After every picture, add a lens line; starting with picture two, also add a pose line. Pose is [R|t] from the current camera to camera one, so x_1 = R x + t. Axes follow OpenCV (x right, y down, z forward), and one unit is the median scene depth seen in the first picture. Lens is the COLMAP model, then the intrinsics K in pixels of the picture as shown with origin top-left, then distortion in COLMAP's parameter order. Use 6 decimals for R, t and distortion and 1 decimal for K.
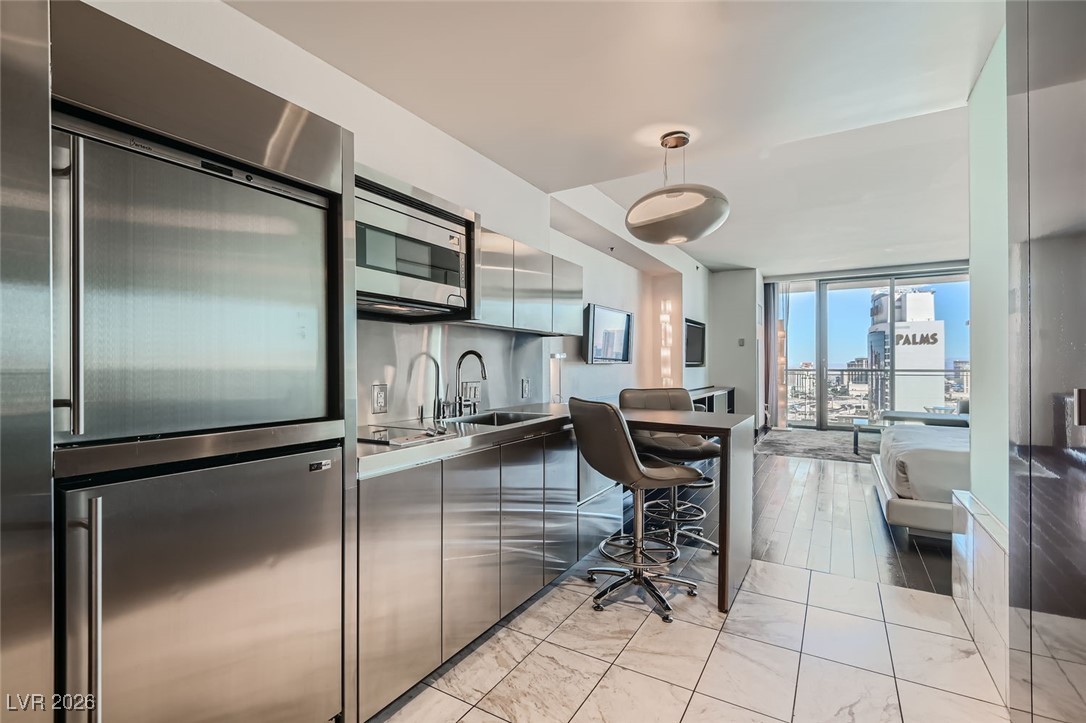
lens RADIAL K [[493.6, 0, 544.4], [0, 493.6, 369.3], [0, 0, 1]] dist [0.000026, 0.000093]
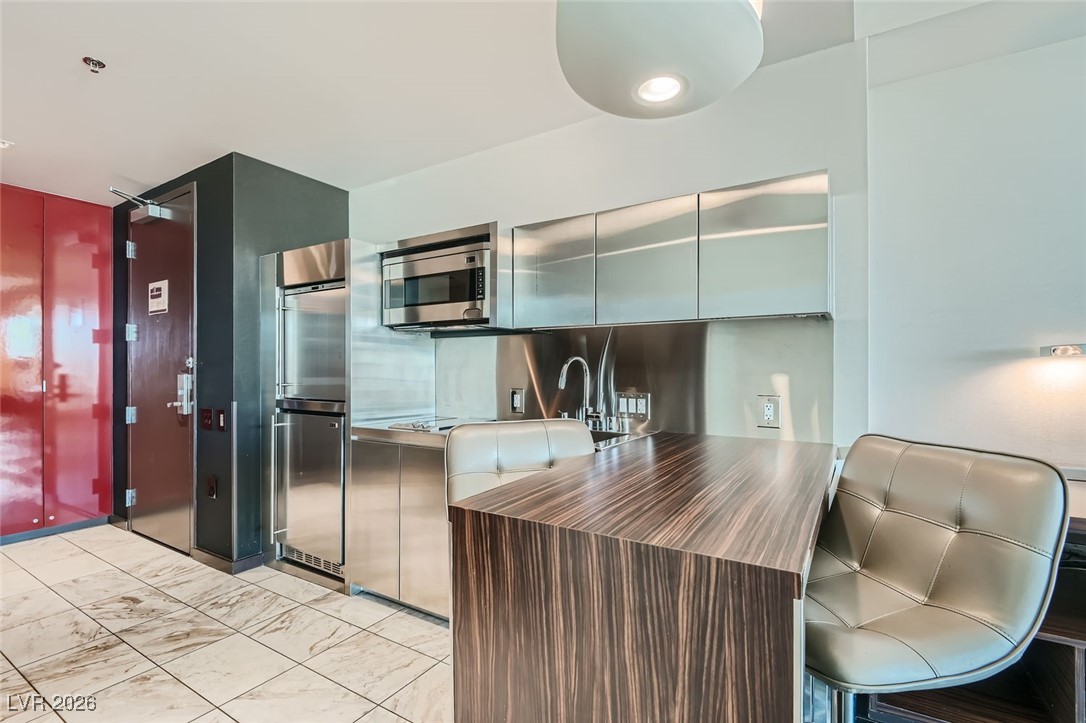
lens RADIAL K [[493.6, 0, 544.4], [0, 493.6, 369.3], [0, 0, 1]] dist [0.000026, 0.000093]
pose [[-0.002524, -0.005023, -0.999984, 0.124033], [-0.015092, 0.999874, -0.004984, -0.001526], [0.999883, 0.015079, -0.002600, 0.155050]]
